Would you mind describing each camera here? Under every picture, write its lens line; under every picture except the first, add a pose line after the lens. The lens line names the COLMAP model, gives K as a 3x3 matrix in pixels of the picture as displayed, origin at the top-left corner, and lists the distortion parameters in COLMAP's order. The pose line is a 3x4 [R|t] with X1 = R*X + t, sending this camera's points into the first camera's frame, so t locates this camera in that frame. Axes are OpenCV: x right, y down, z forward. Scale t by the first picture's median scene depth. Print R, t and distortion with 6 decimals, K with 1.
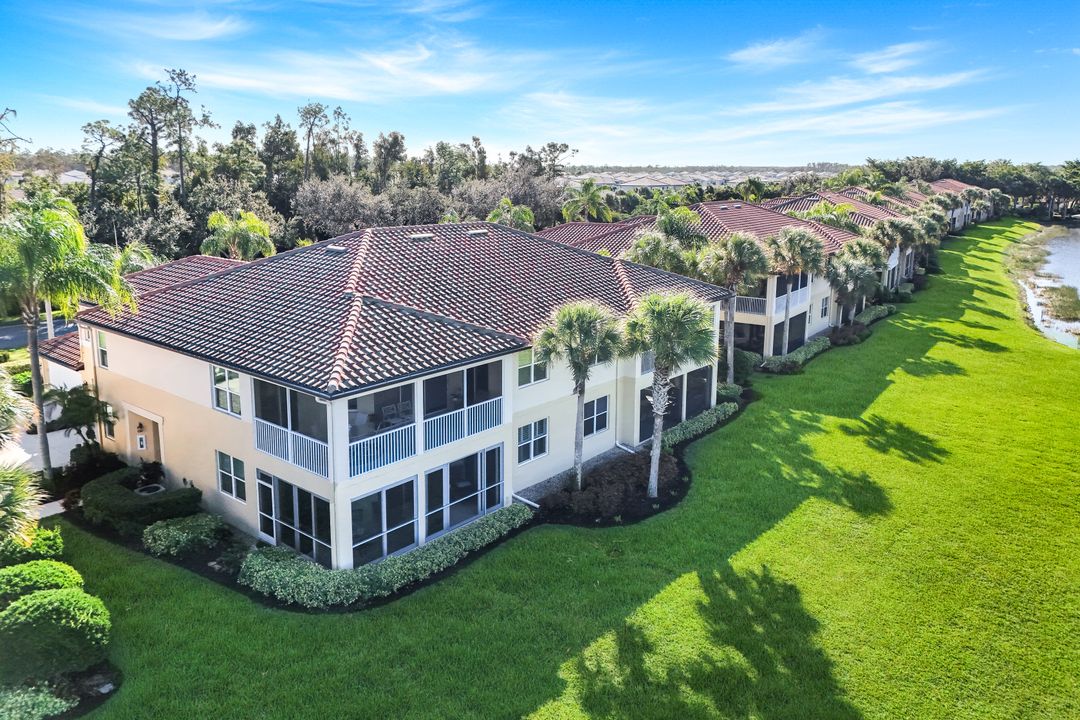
lens RADIAL K [[817.1, 0, 539.4], [0, 817.1, 362.7], [0, 0, 1]] dist [0.070109, 0.004480]
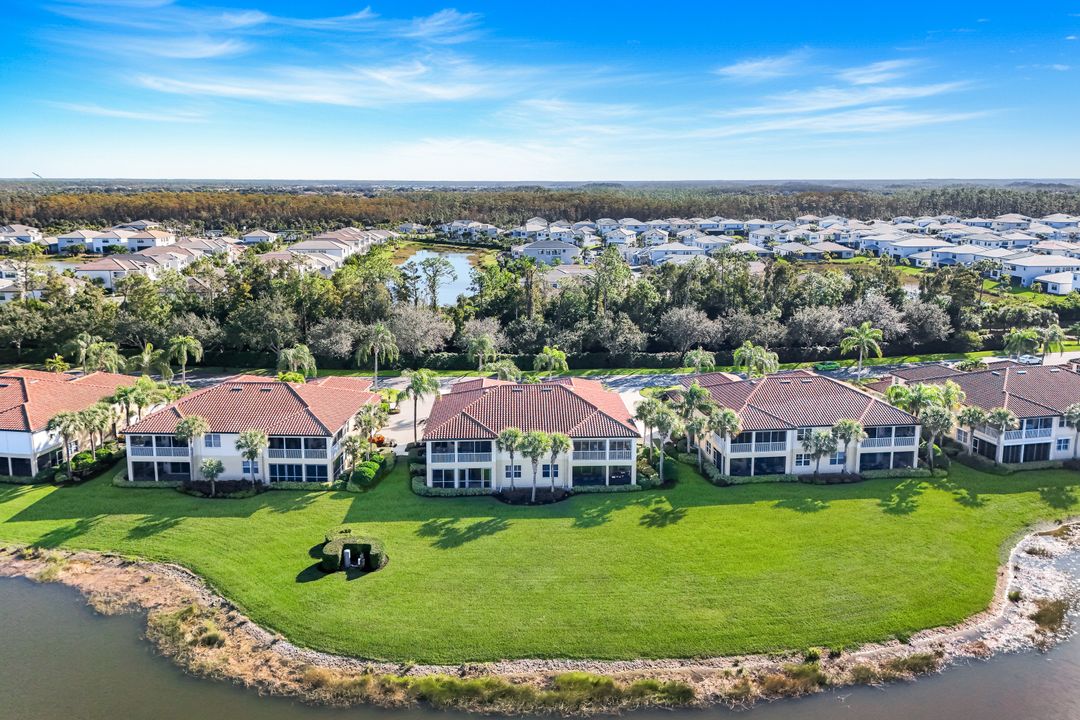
lens RADIAL K [[817.1, 0, 539.3], [0, 817.1, 357.6], [0, 0, 1]] dist [0.070109, 0.004480]
pose [[0.689313, 0.159647, -0.706654, 2.389663], [-0.181345, 0.982387, 0.045046, -0.526150], [0.701400, 0.097098, 0.706124, -1.194792]]
